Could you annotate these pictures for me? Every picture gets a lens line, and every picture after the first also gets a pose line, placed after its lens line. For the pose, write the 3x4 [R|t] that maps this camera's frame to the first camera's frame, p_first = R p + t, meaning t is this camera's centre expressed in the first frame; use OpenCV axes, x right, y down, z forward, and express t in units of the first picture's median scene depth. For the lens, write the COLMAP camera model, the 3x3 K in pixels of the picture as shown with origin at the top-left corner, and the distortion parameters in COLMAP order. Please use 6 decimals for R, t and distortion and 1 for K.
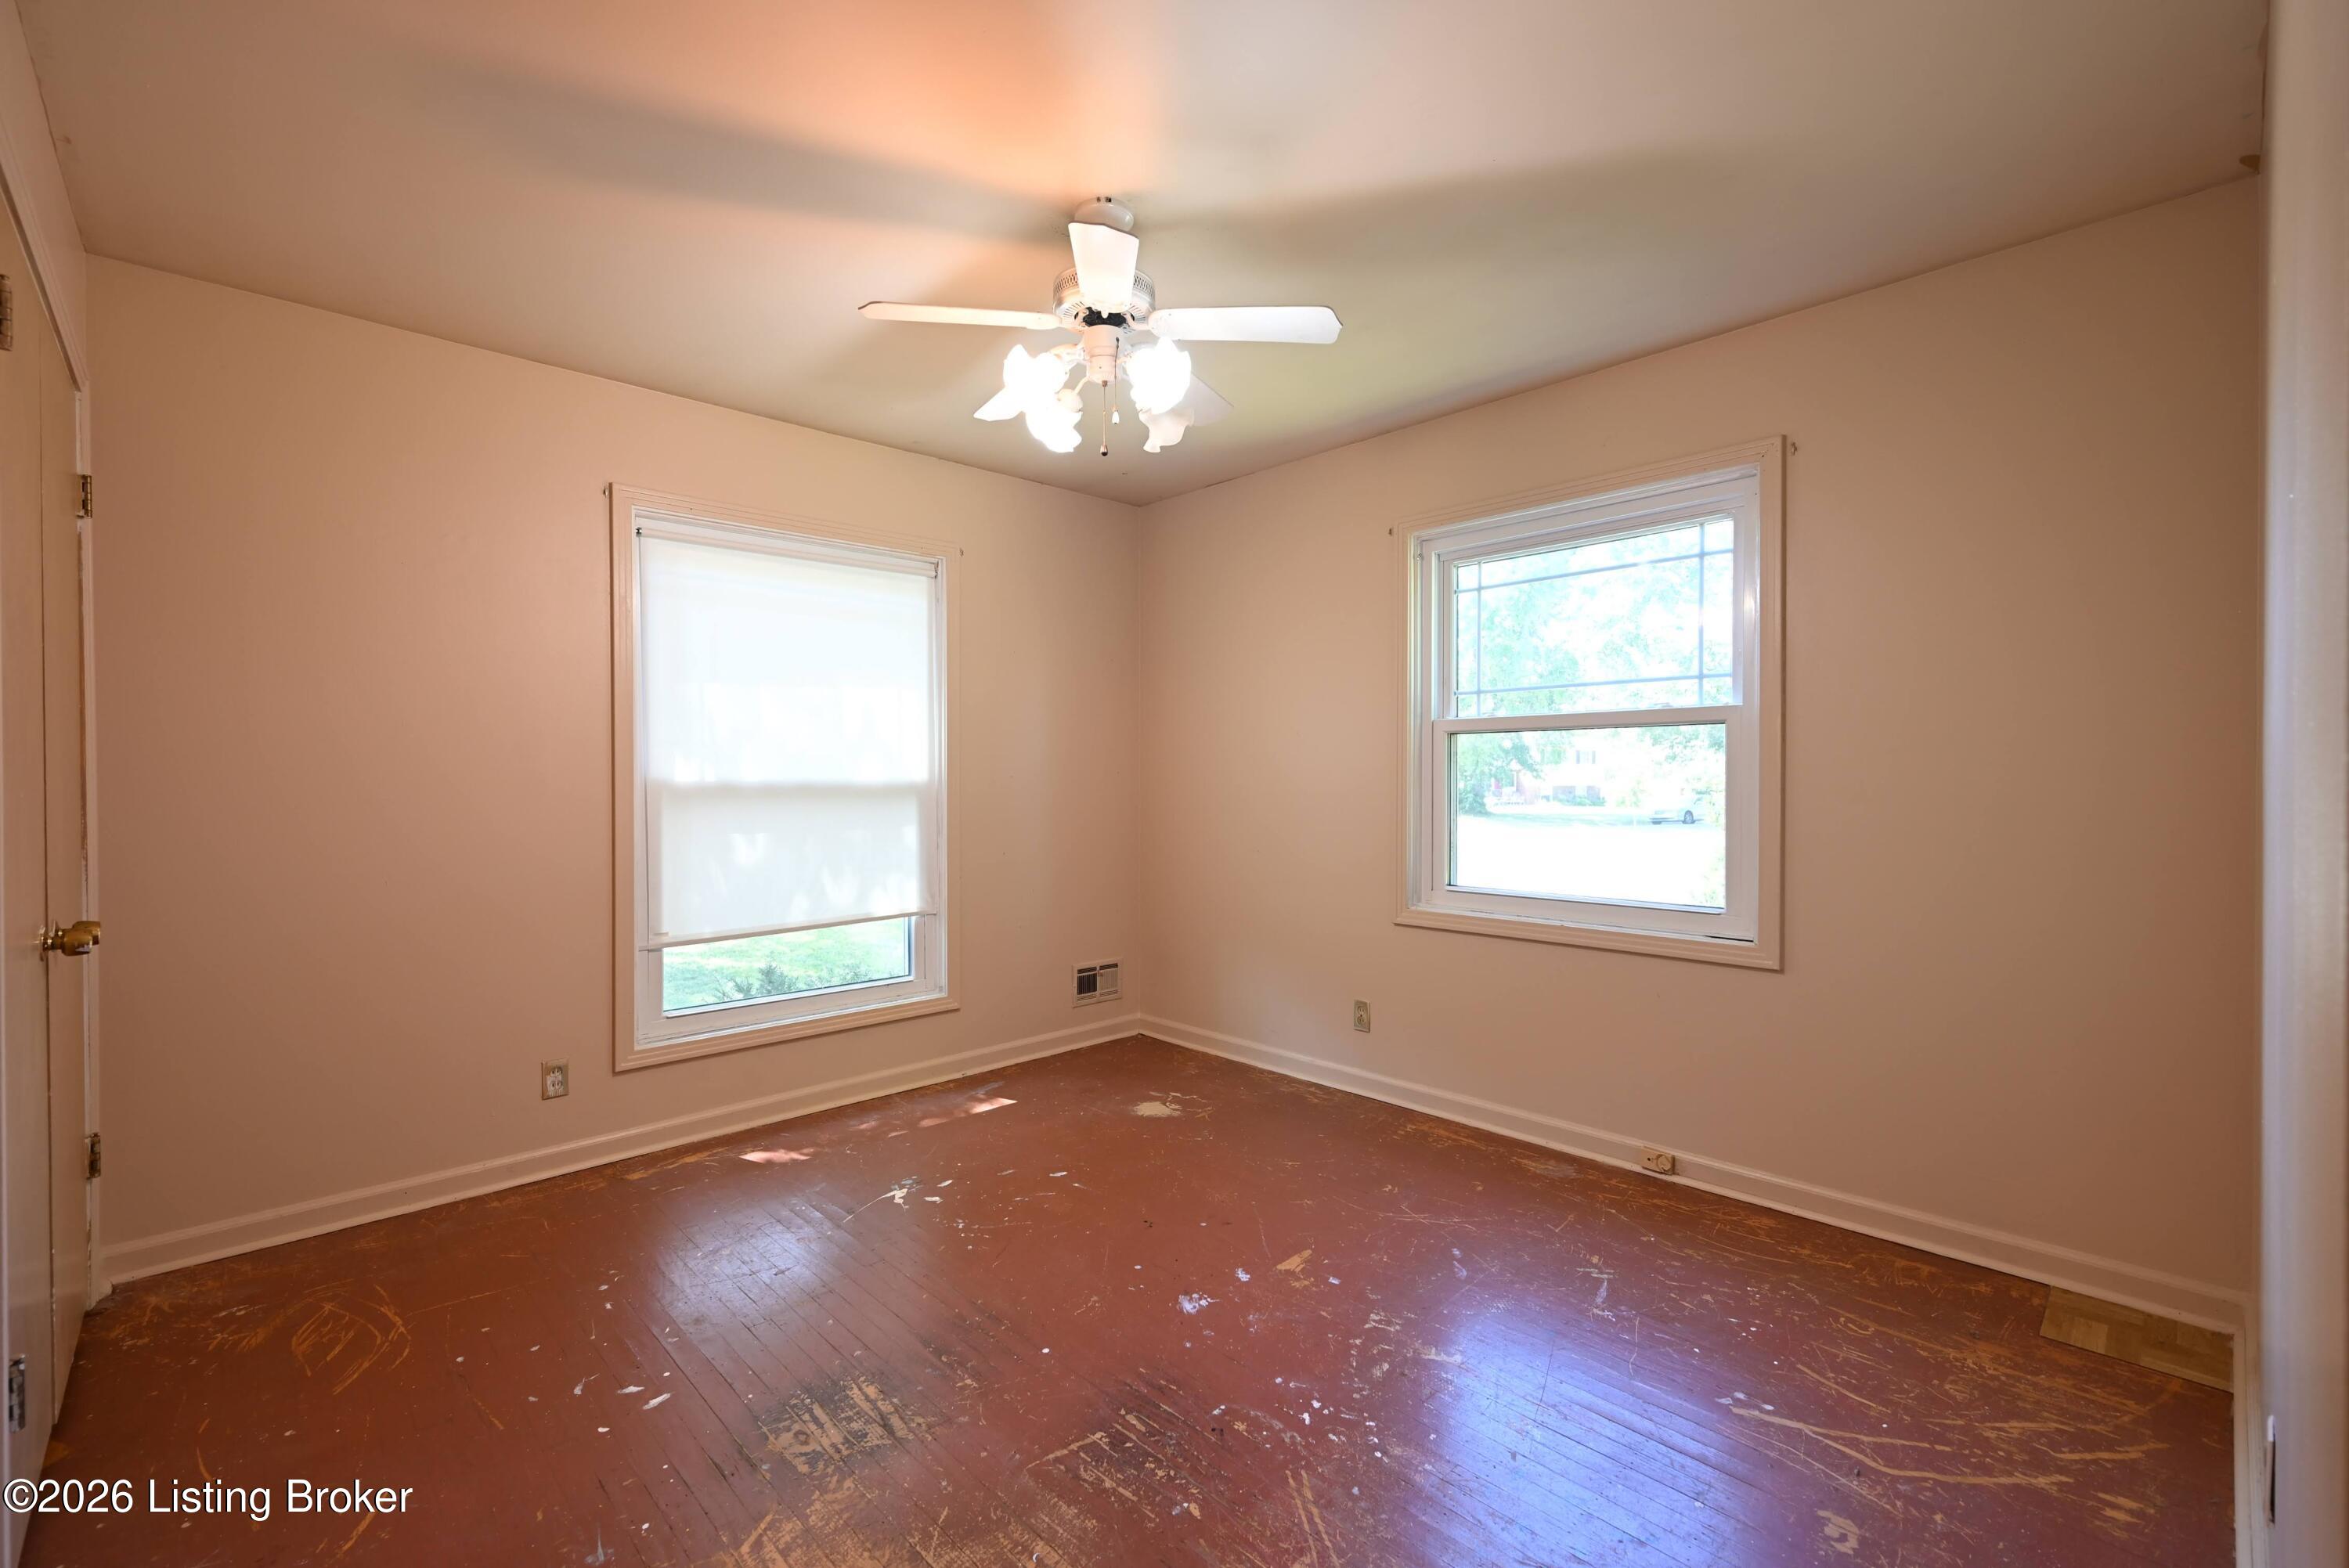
lens RADIAL K [[1007.7, 0, 1174.2], [0, 1007.7, 785.1], [0, 0, 1]] dist [0.001803, -0.000048]
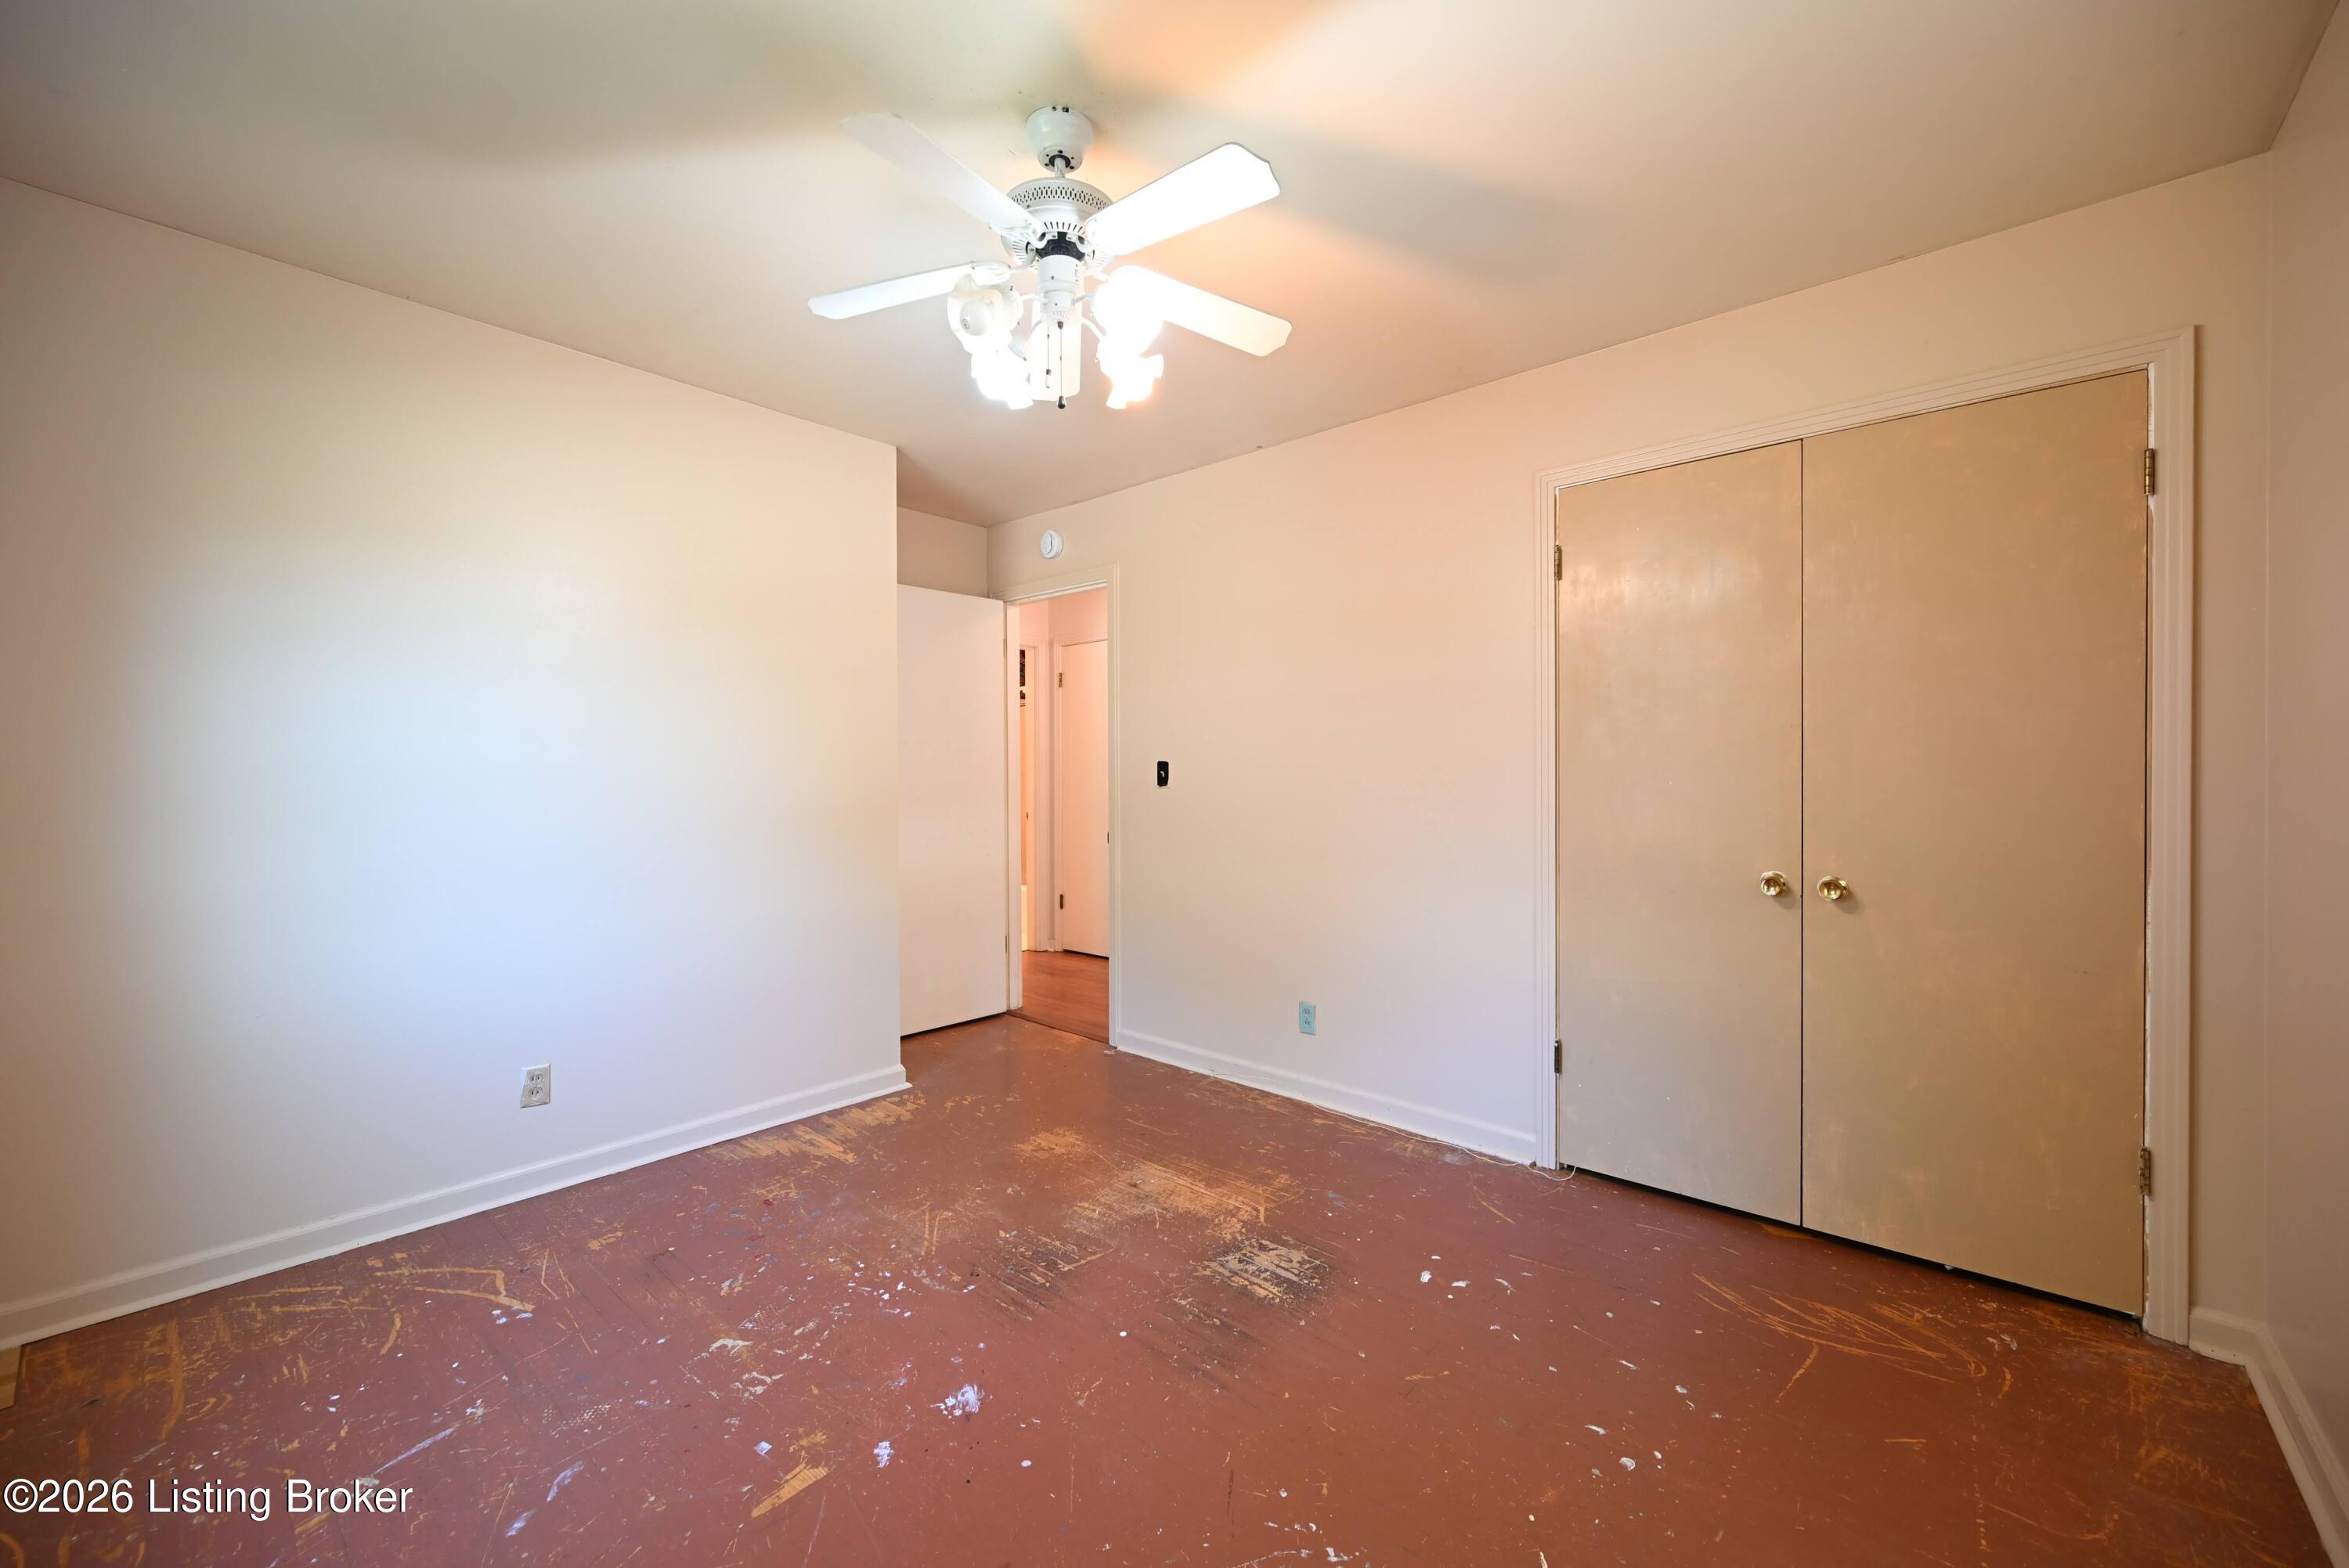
lens RADIAL K [[915.8, 0, 1174.8], [0, 915.8, 783.9], [0, 0, 1]] dist [-0.000650, 0.000227]
pose [[-0.996198, 0.005451, -0.086948, -0.112580], [0.004545, 0.999933, 0.010621, -0.009496], [0.087000, 0.010185, -0.996156, 2.134775]]
